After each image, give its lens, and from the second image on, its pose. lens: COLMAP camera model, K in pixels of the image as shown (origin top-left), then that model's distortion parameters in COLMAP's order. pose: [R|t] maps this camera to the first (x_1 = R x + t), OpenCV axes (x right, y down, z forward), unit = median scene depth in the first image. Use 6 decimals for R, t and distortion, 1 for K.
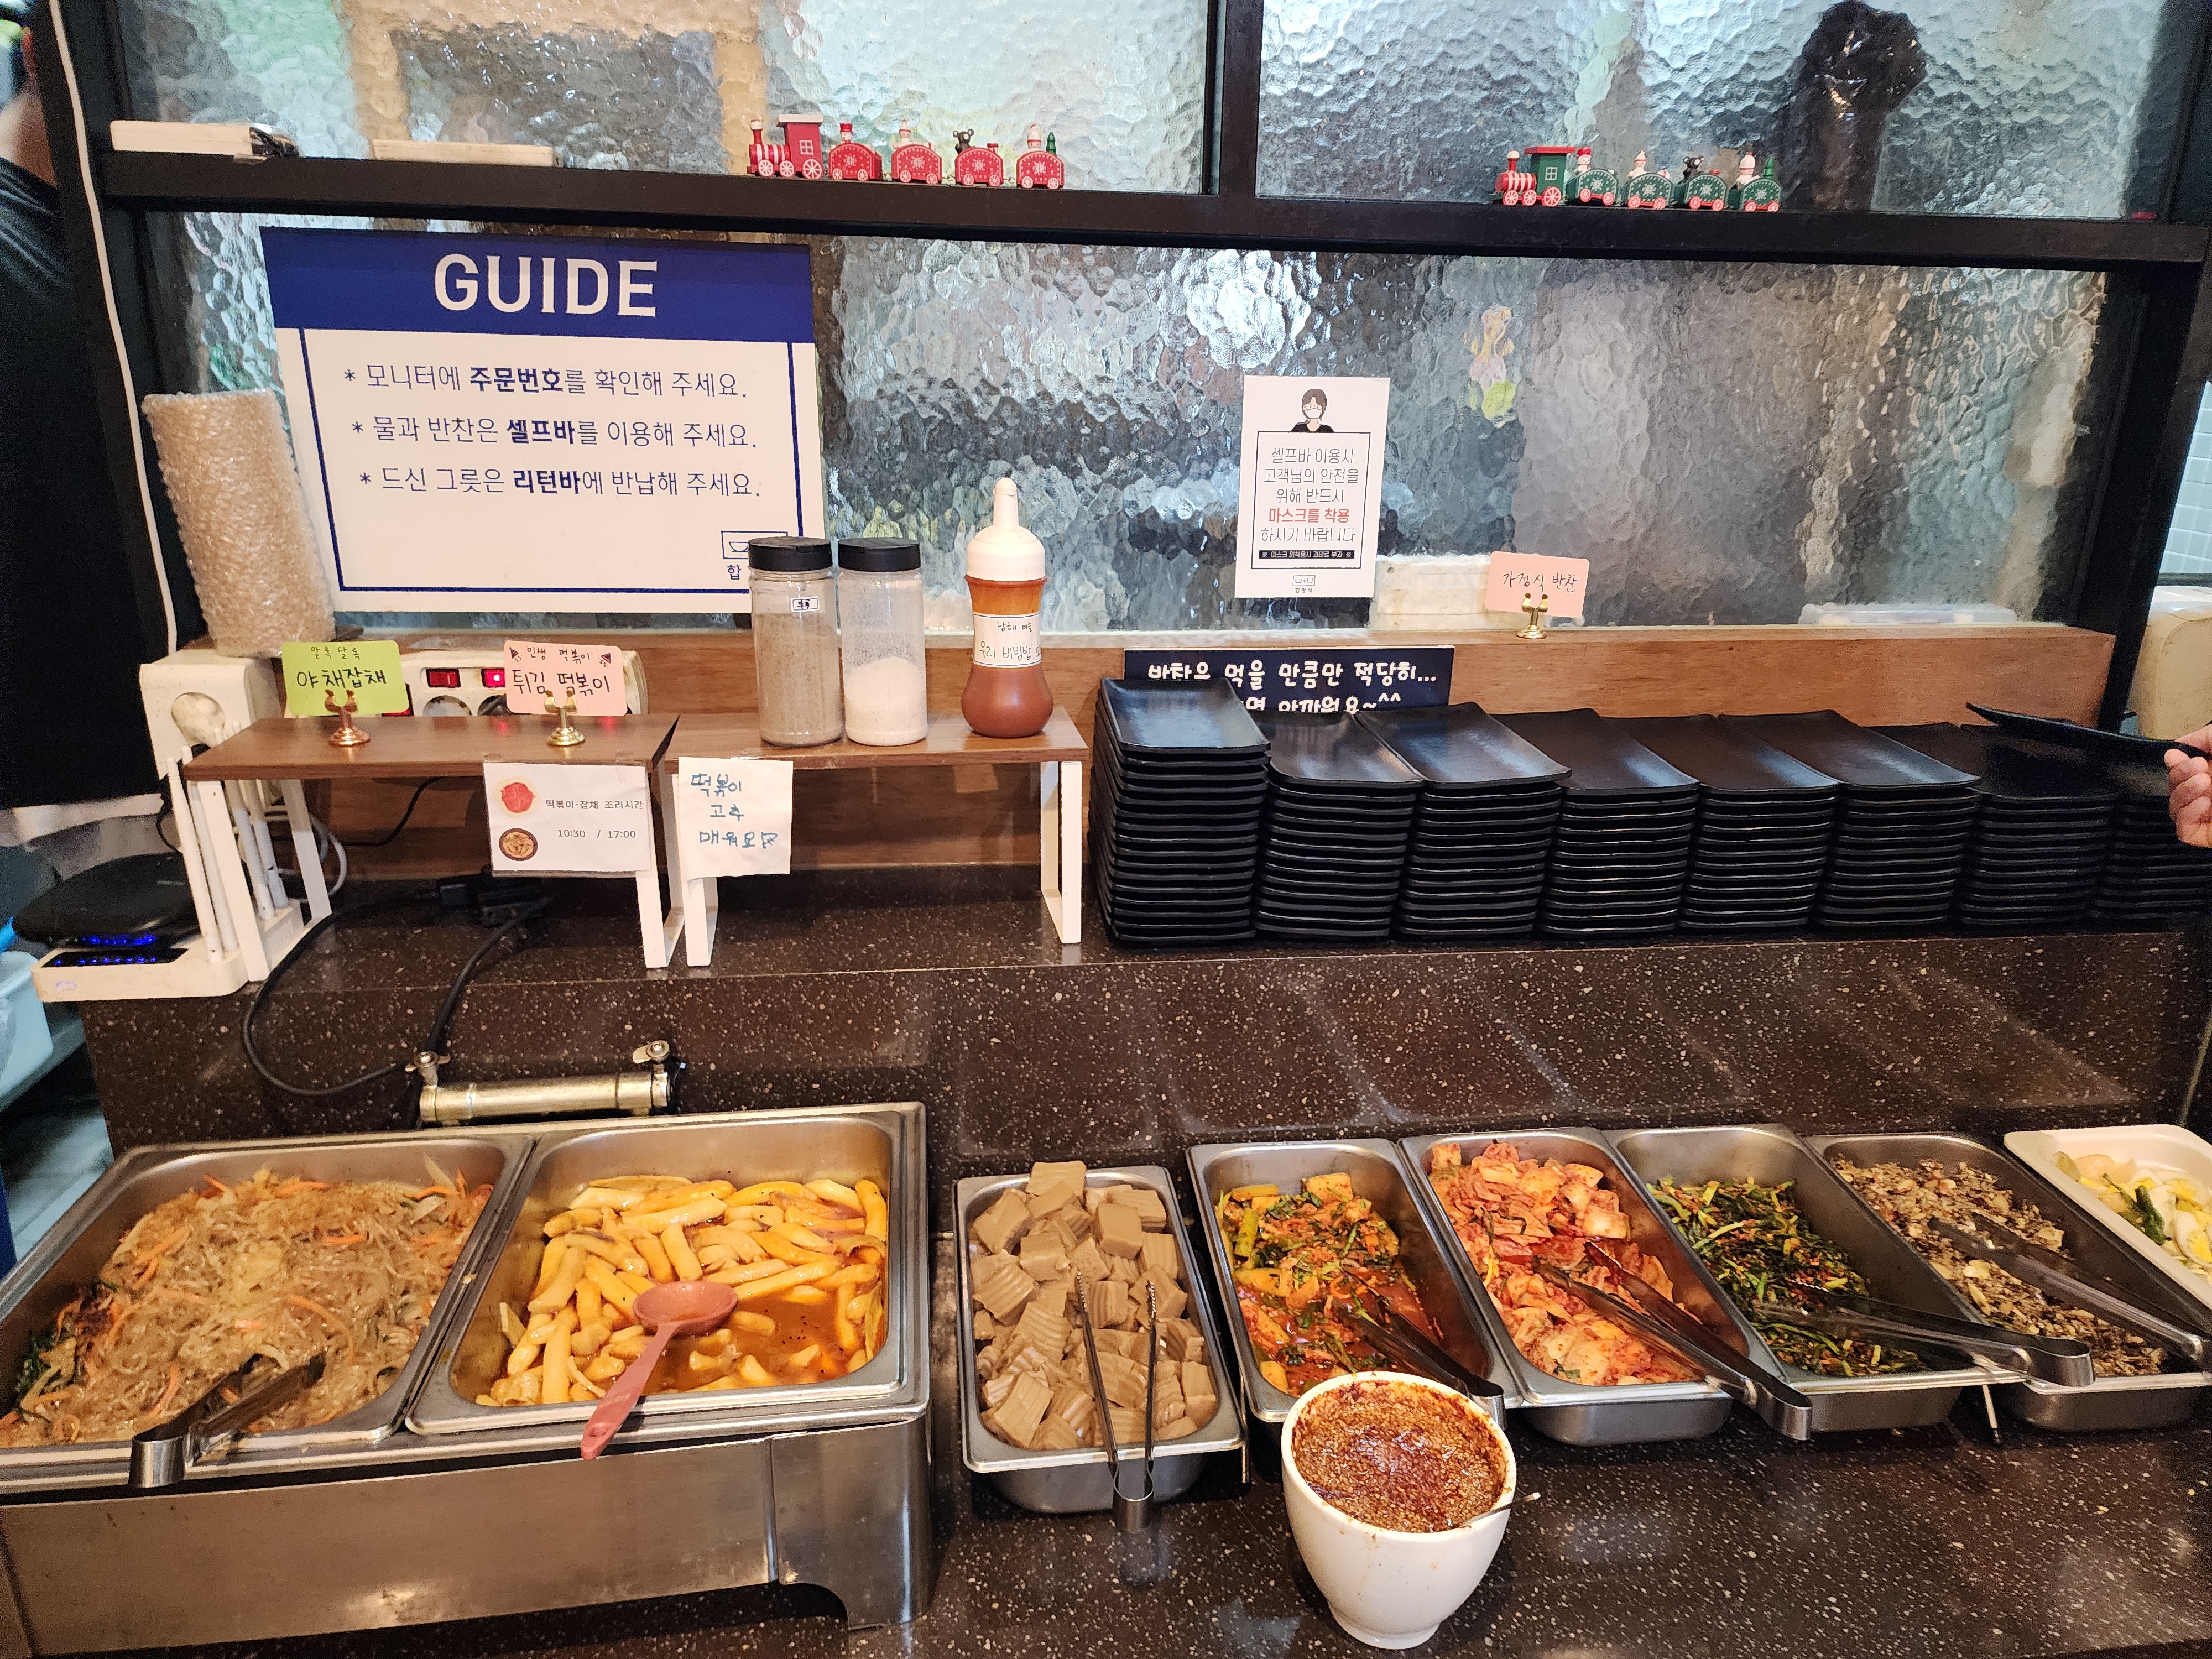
lens RADIAL K [[1467.6, 0, 1170.6], [0, 1467.6, 846.4], [0, 0, 1]] dist [0.051338, -0.043915]
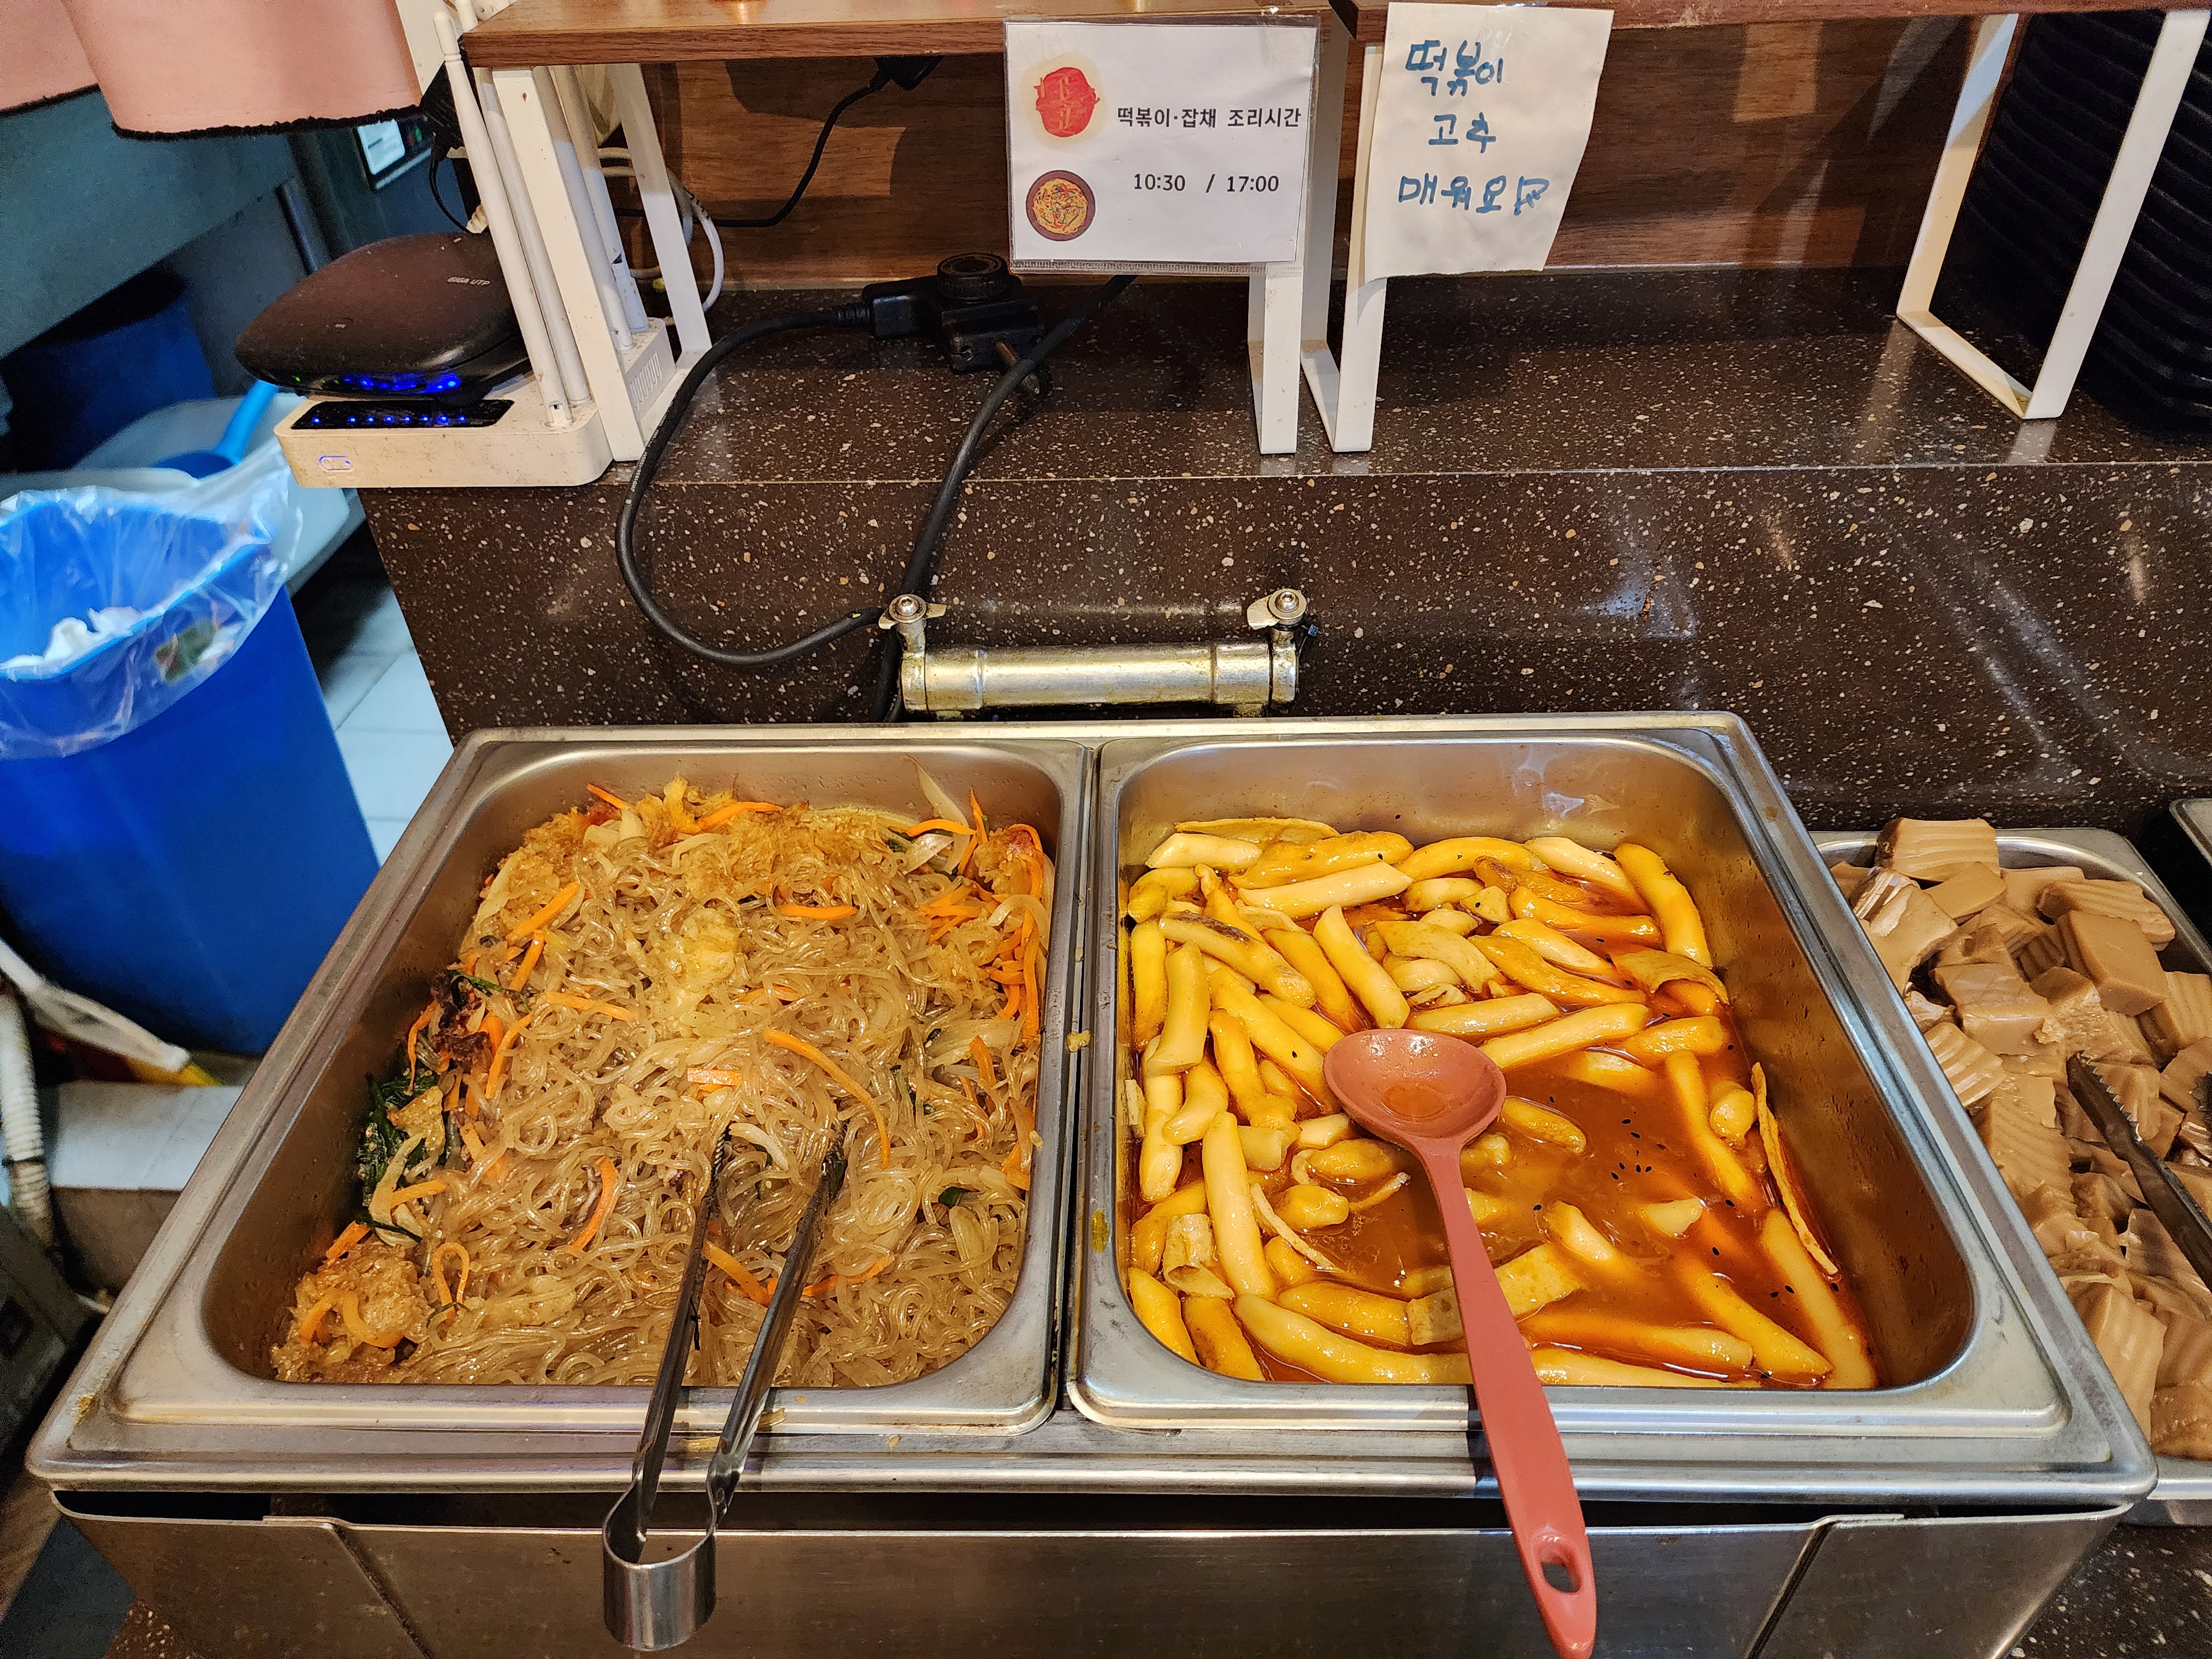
lens RADIAL K [[1467.6, 0, 1101.2], [0, 1467.6, 805.9], [0, 0, 1]] dist [0.051338, -0.043915]
pose [[0.982695, 0.064389, -0.173679, -0.315079], [-0.004755, 0.946097, 0.323848, 0.029070], [0.185170, -0.317418, 0.930031, 0.441925]]
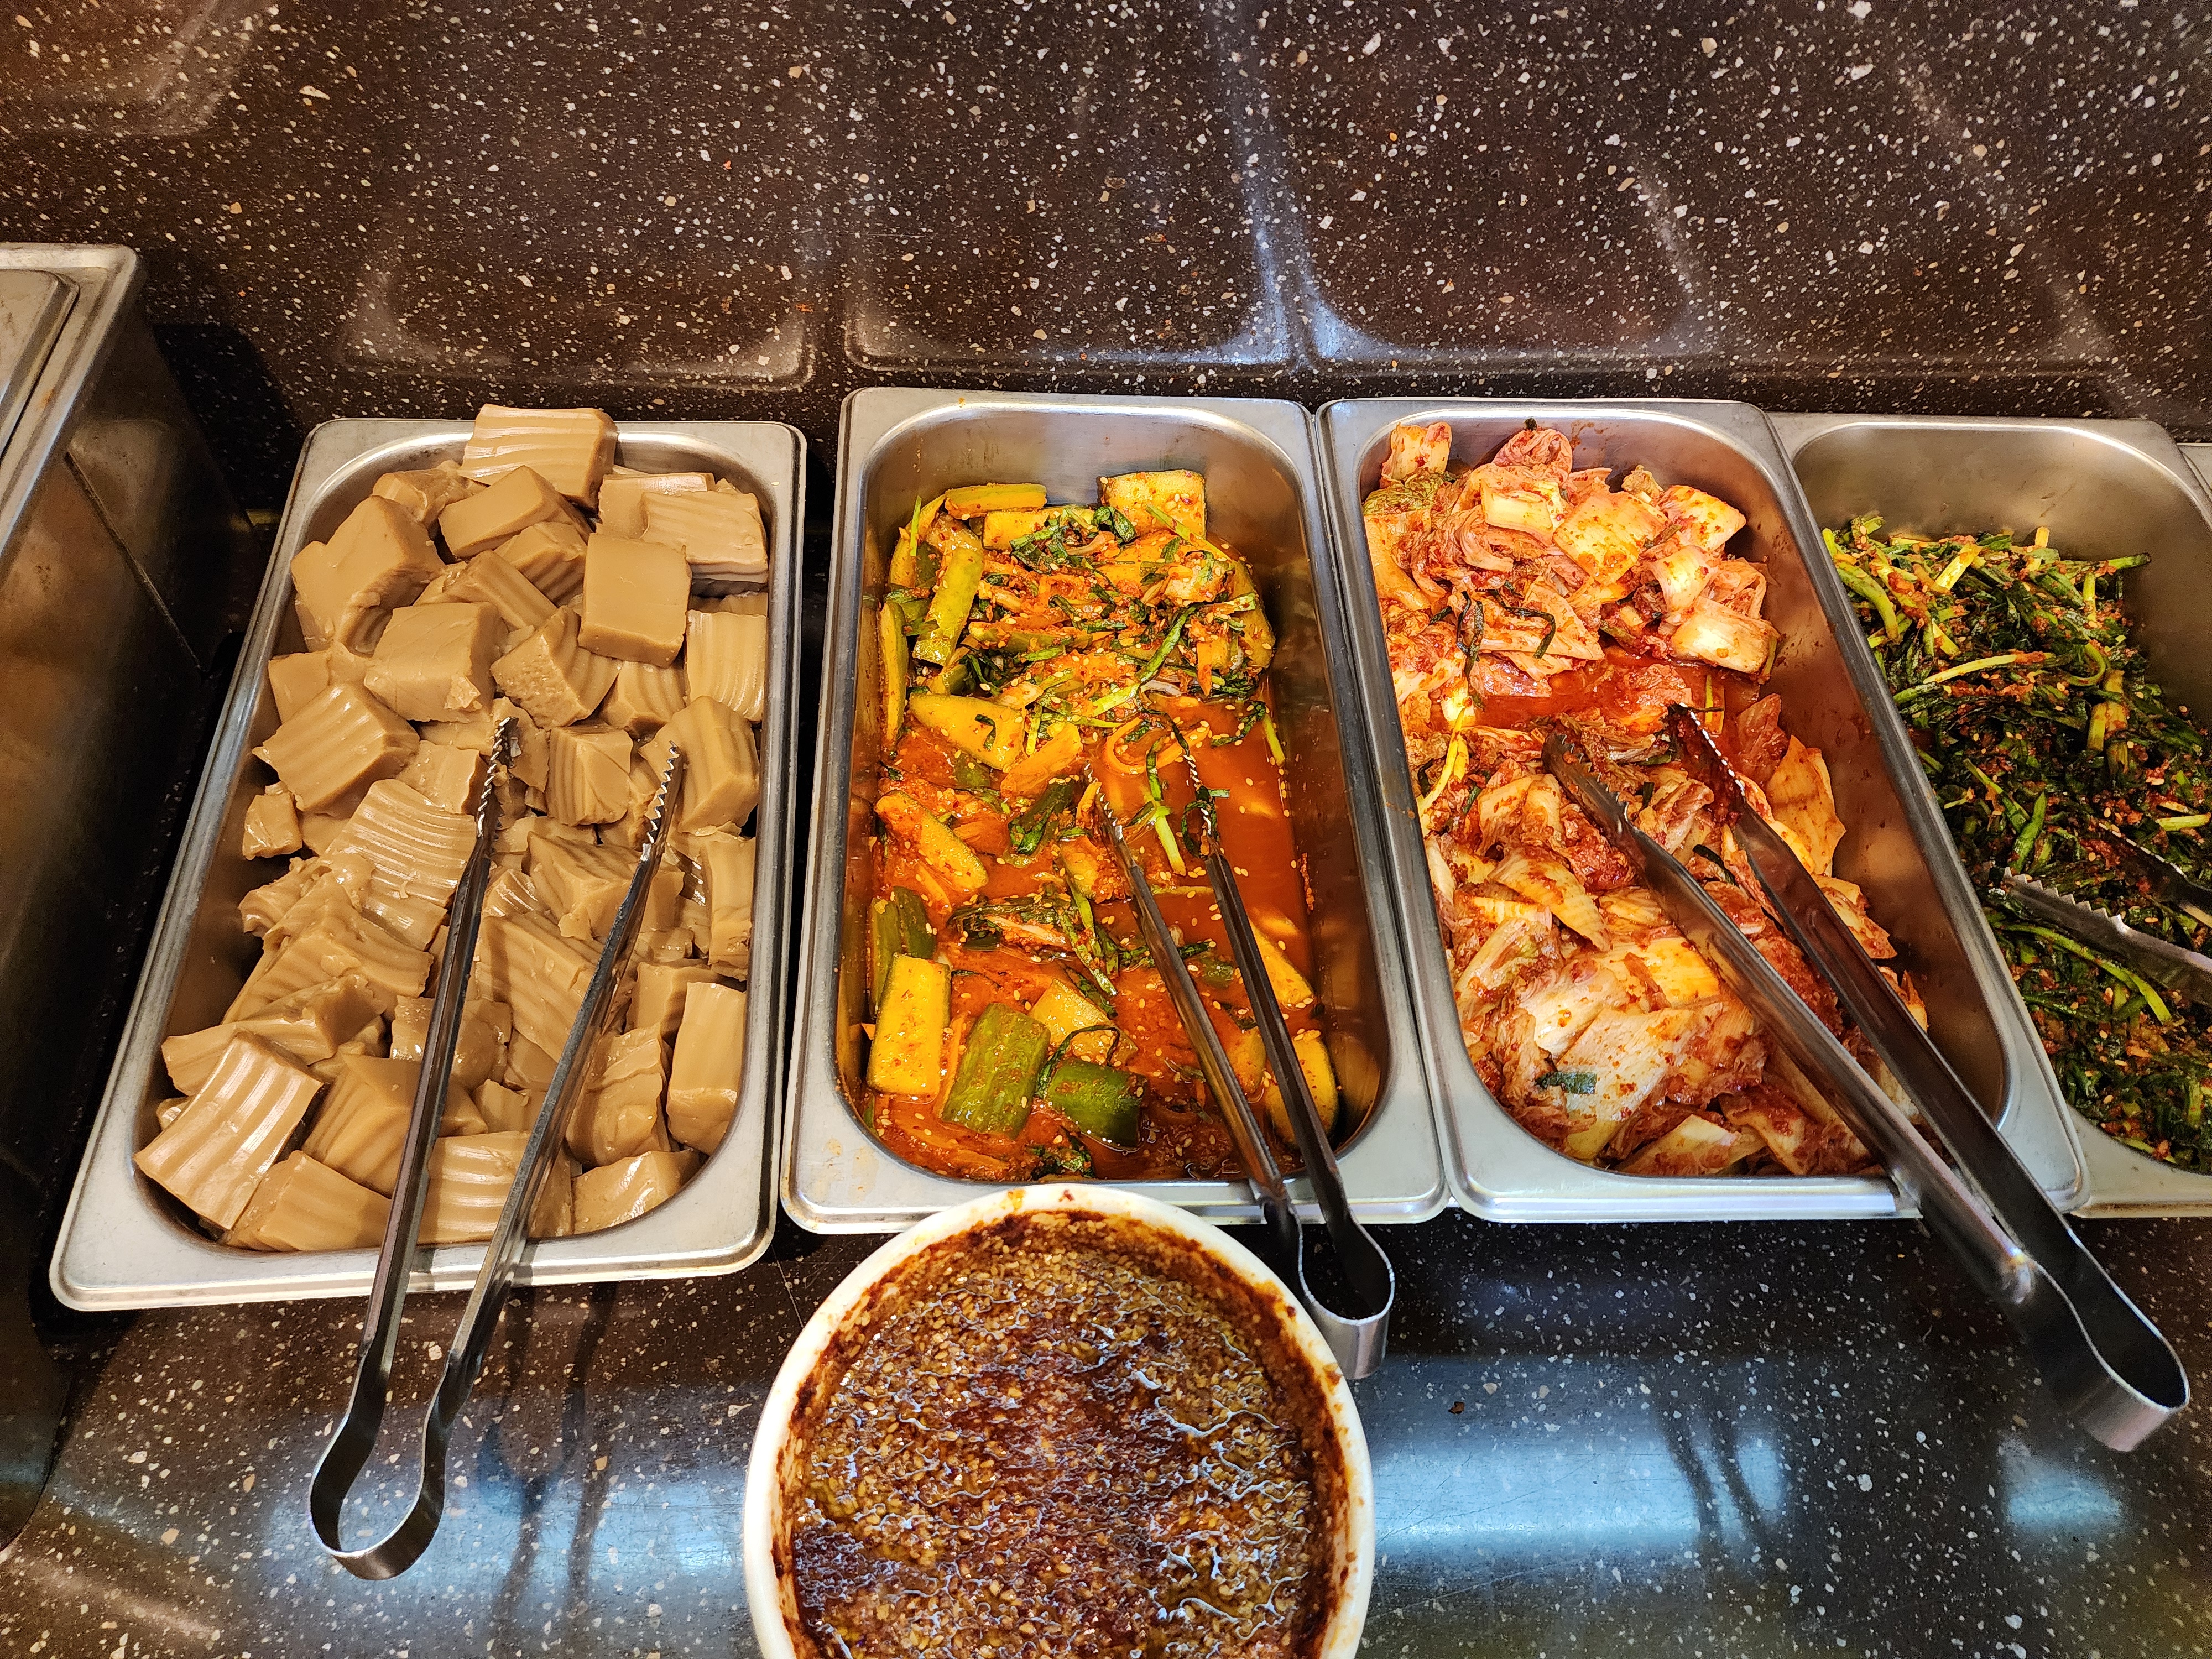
lens RADIAL K [[1467.6, 0, 1107.4], [0, 1467.6, 843.3], [0, 0, 1]] dist [0.051338, -0.043915]
pose [[0.995732, 0.092093, -0.006077, 0.116173], [-0.070440, 0.800852, 0.594705, 0.044548], [0.059635, -0.591739, 0.803921, 0.612323]]
